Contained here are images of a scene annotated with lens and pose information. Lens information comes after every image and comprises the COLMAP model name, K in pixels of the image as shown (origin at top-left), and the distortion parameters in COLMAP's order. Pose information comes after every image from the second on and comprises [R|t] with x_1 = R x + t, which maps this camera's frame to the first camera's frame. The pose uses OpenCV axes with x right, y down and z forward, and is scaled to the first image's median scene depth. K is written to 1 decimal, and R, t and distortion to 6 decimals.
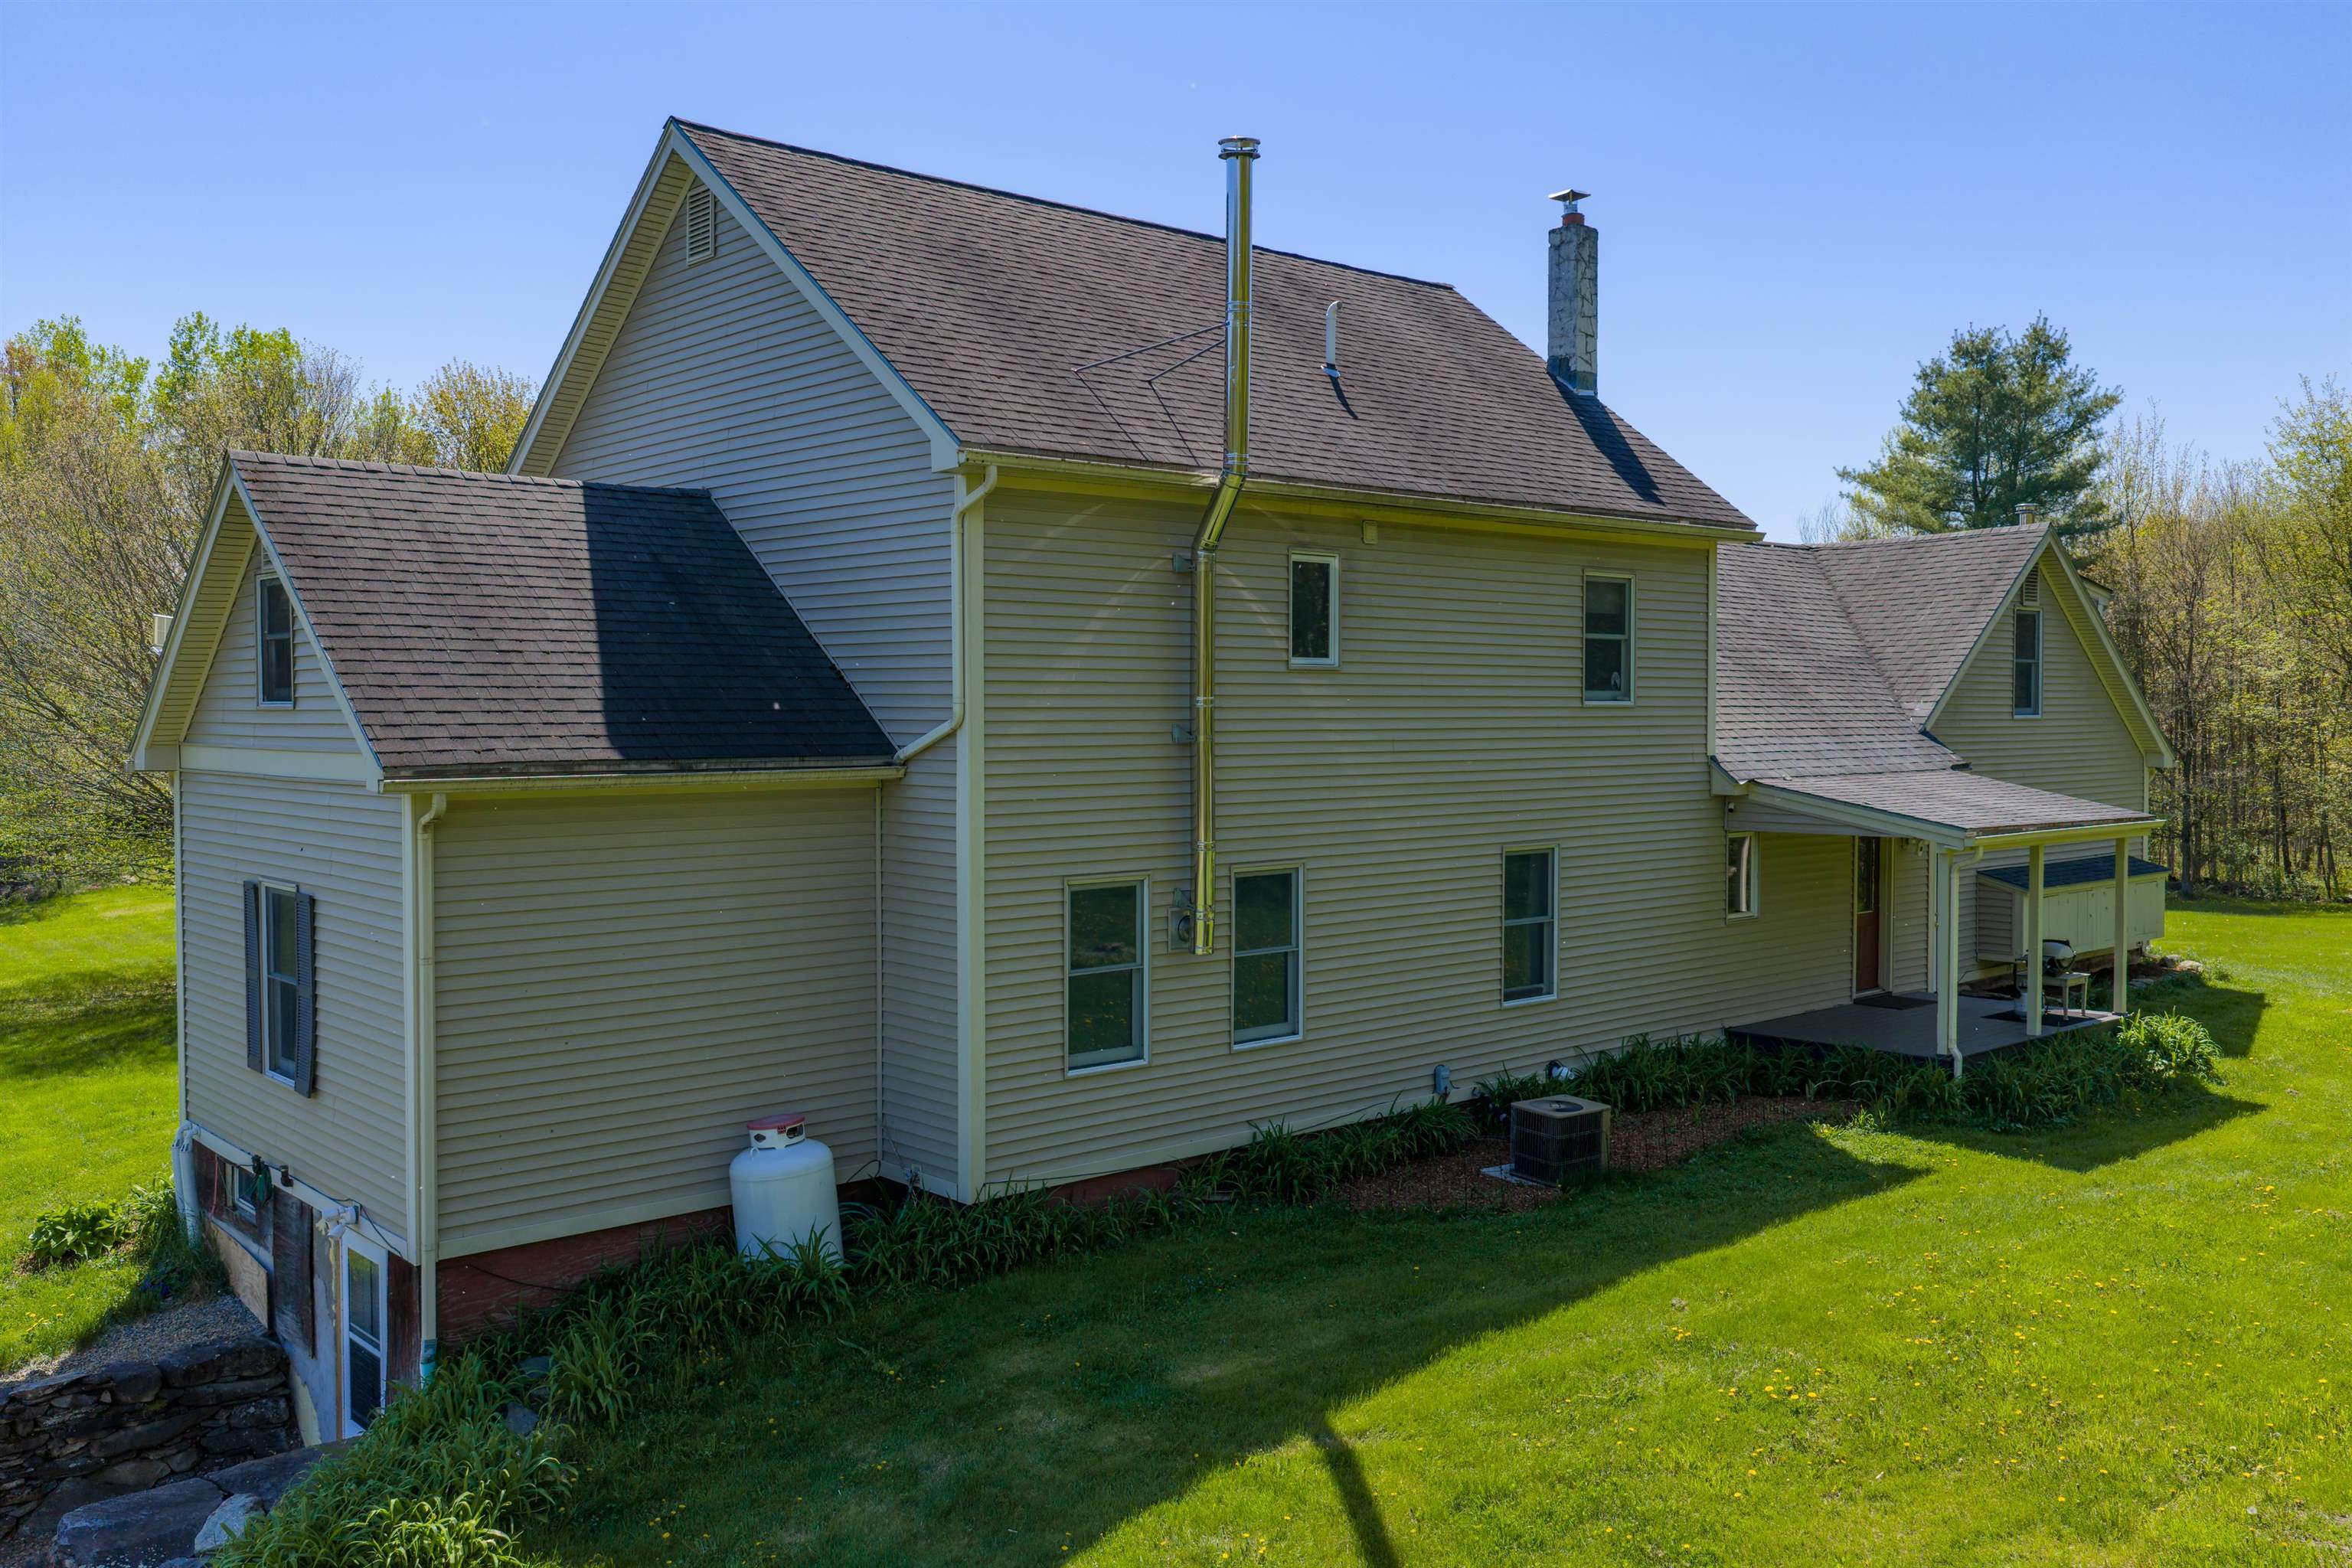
lens RADIAL K [[1963.2, 0, 1176.0], [0, 1963.2, 784.0], [0, 0, 1]] dist [0.011188, -0.011081]
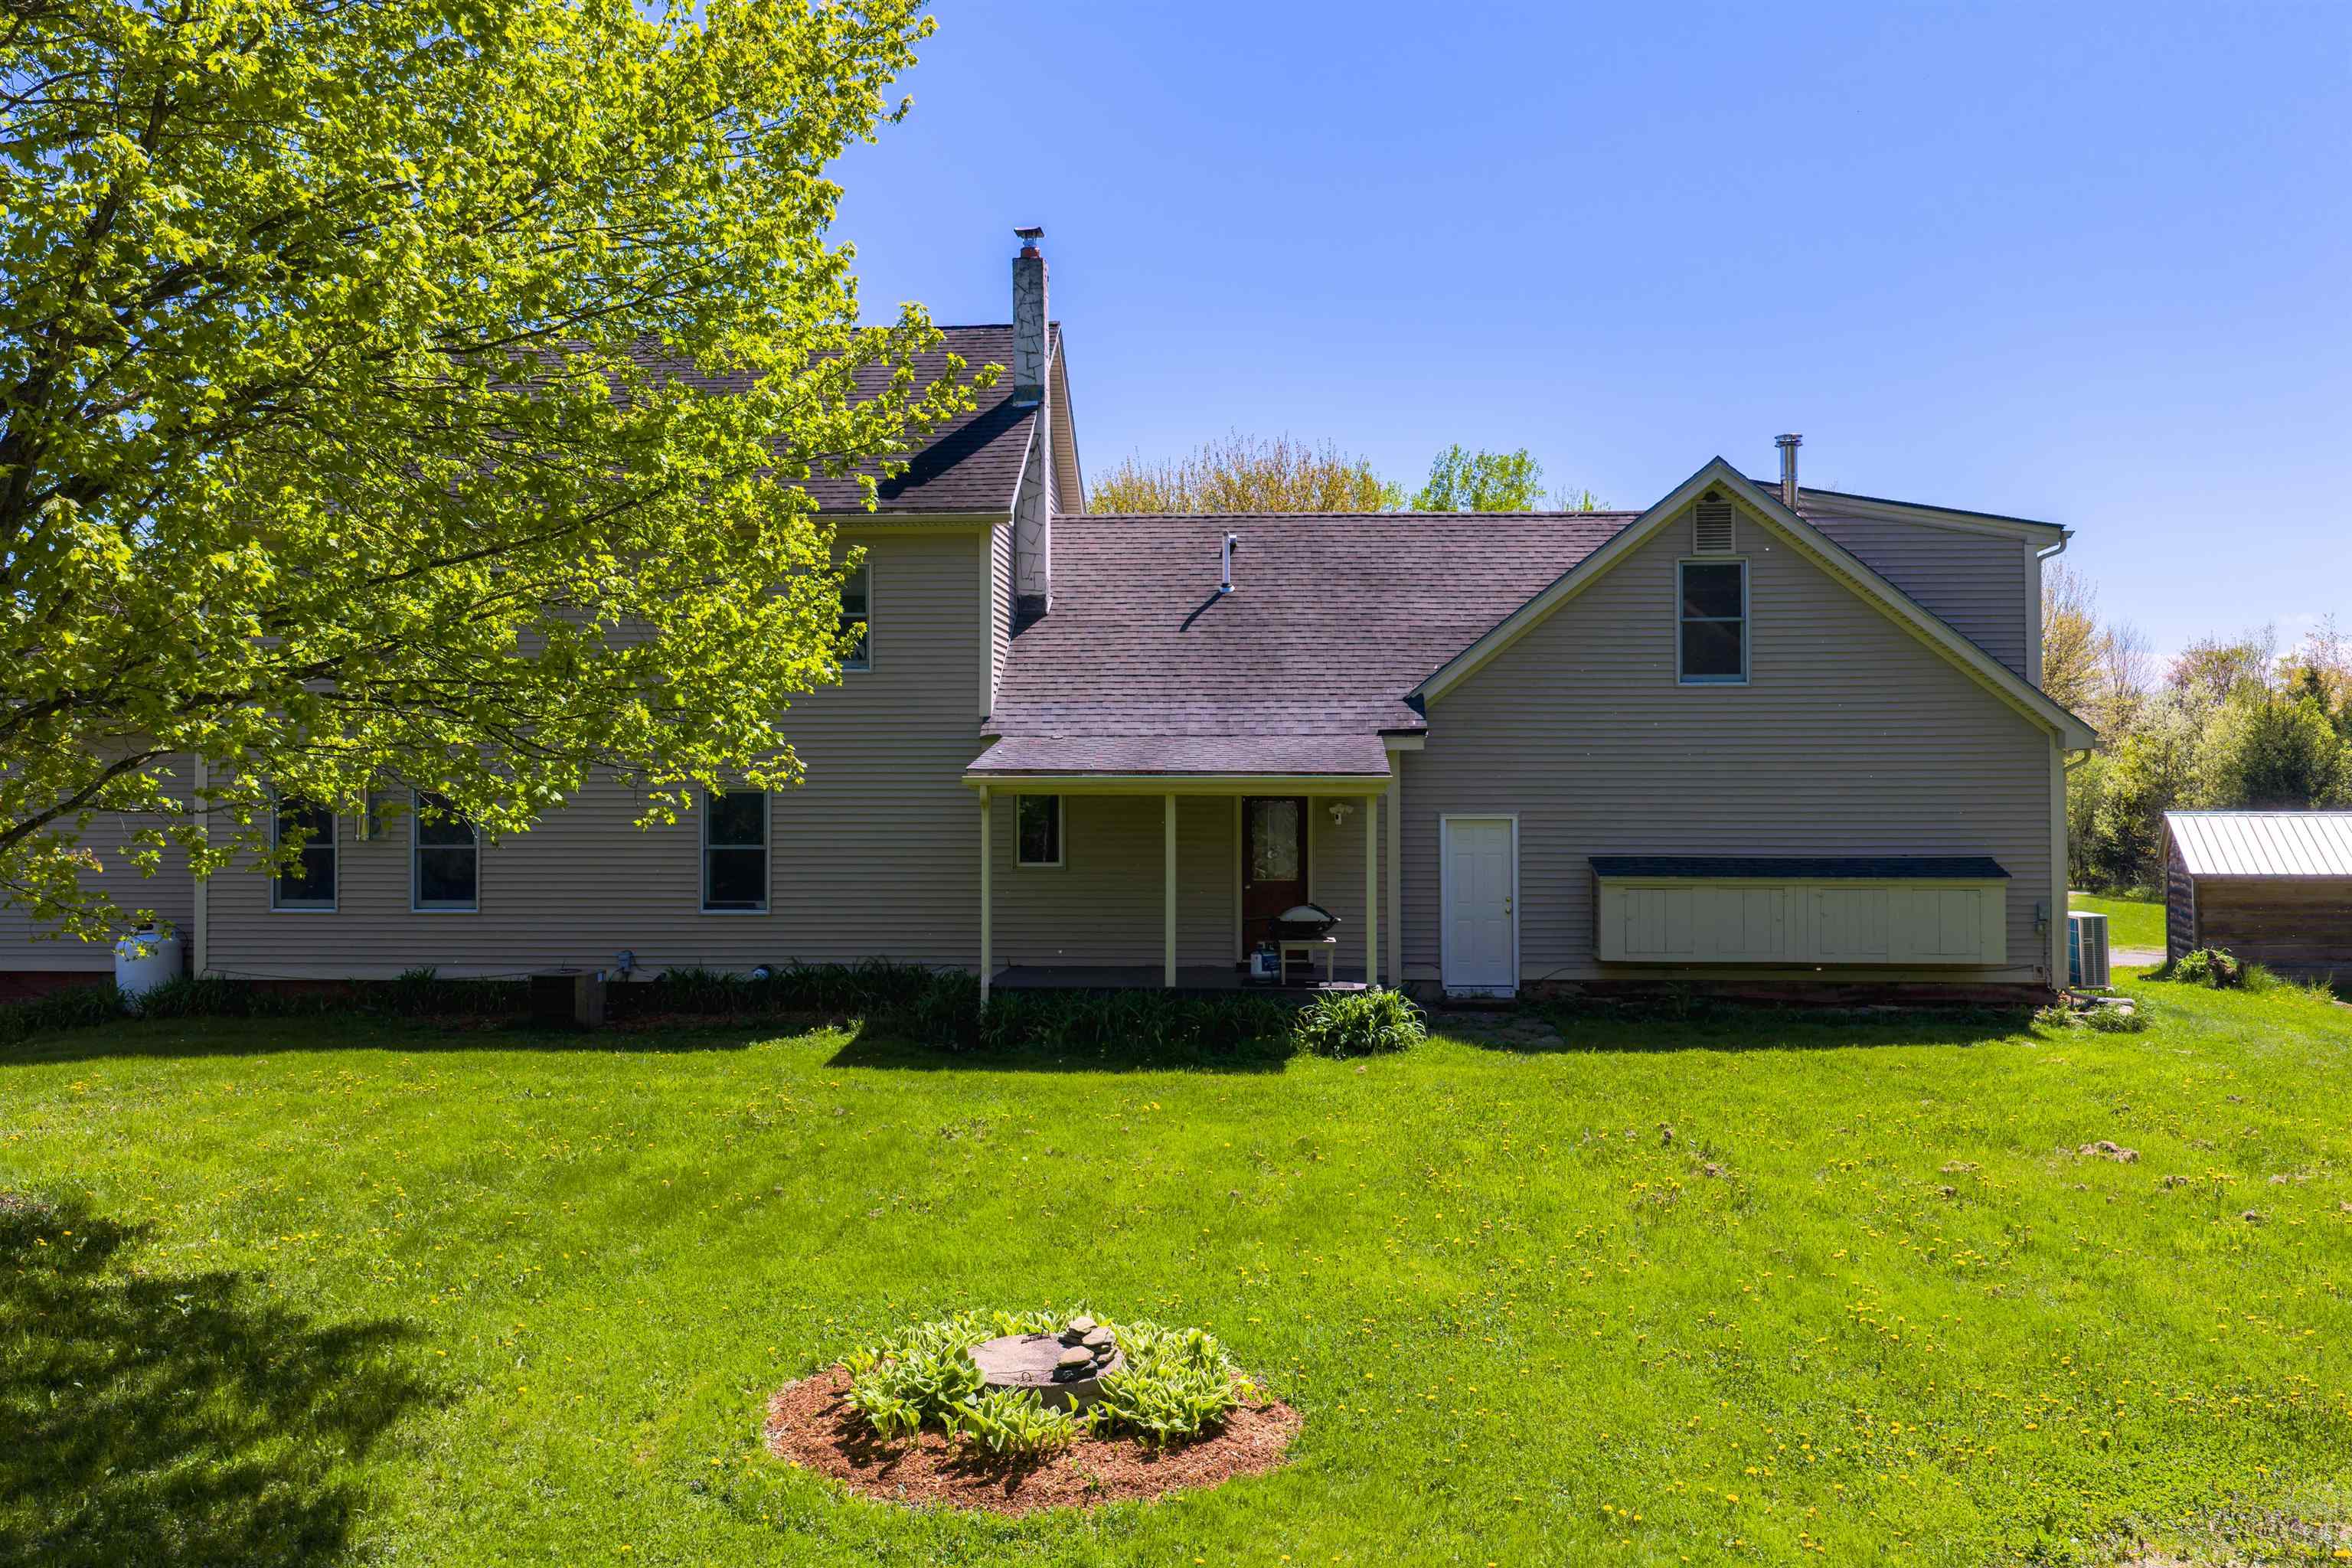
lens RADIAL K [[1963.2, 0, 1176.0], [0, 1963.2, 784.0], [0, 0, 1]] dist [0.011188, -0.011081]
pose [[0.721600, -0.003147, -0.692303, 1.199217], [-0.030304, 0.998888, -0.036128, 0.066674], [0.691647, 0.047050, 0.720702, 0.297629]]
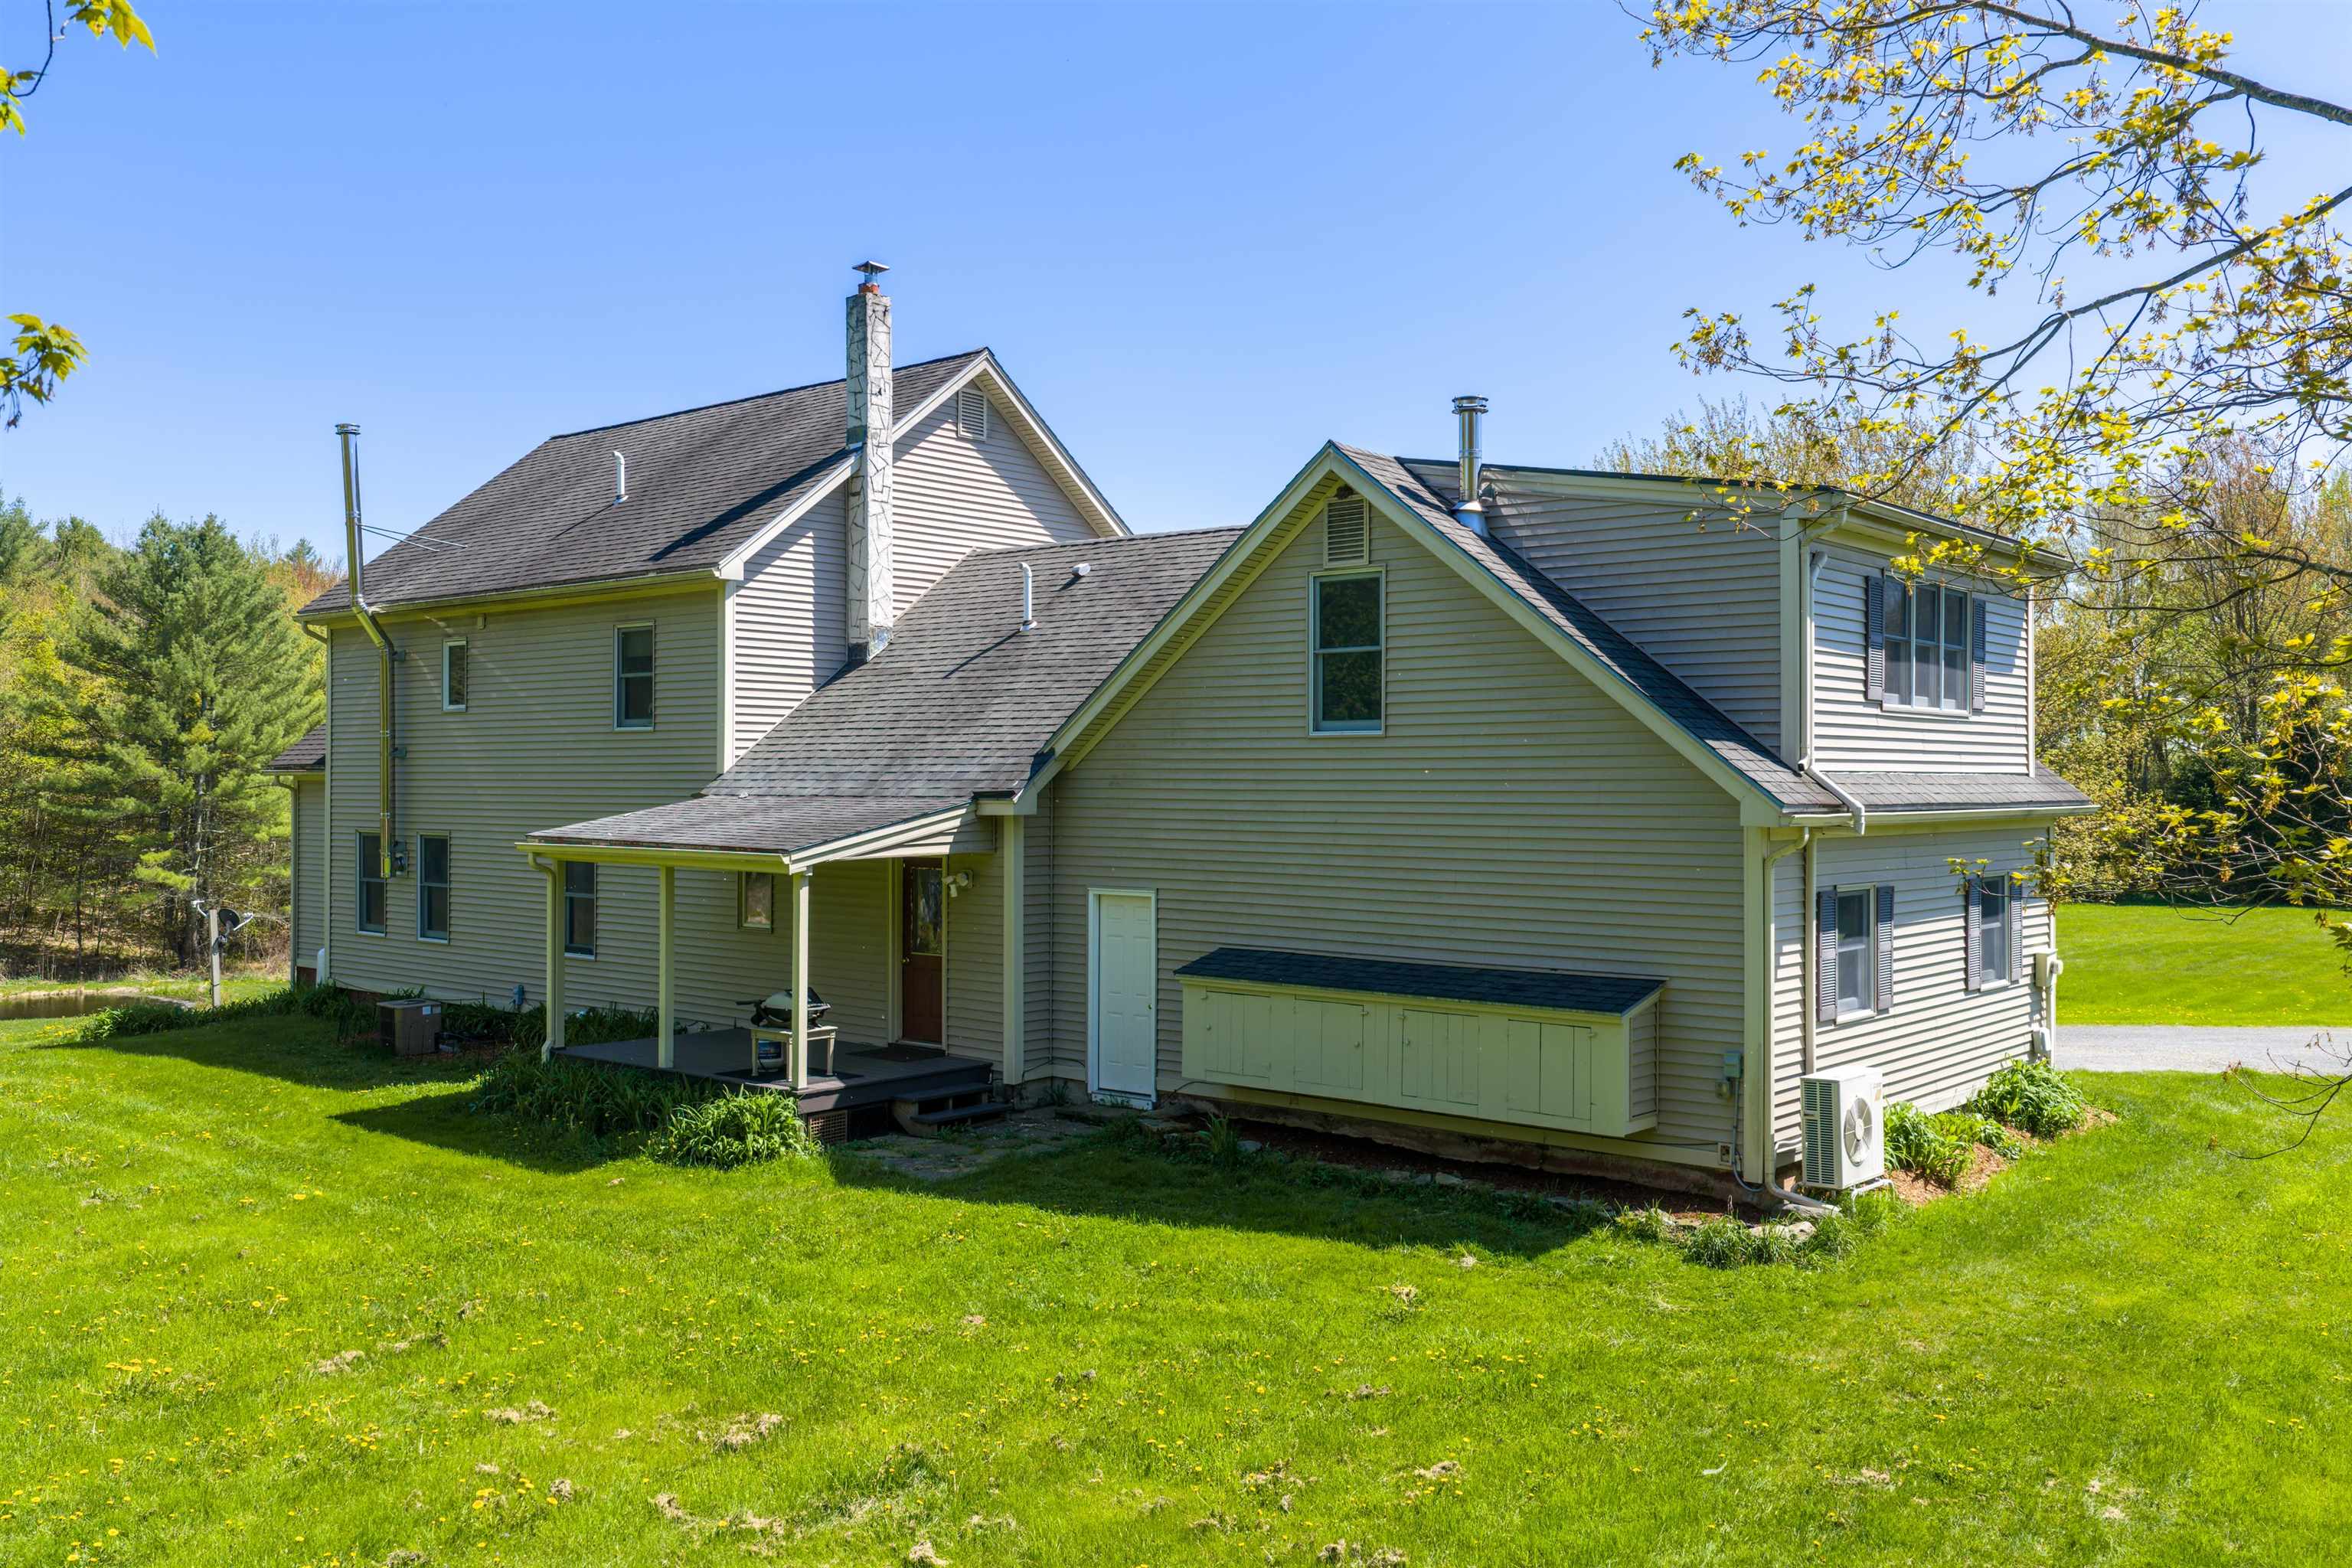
lens RADIAL K [[1963.2, 0, 1176.0], [0, 1963.2, 784.0], [0, 0, 1]] dist [0.011188, -0.011081]
pose [[0.141024, 0.004781, -0.989995, 1.522187], [-0.042561, 0.999093, -0.001237, -0.020639], [0.989091, 0.042310, 0.141100, 1.192587]]
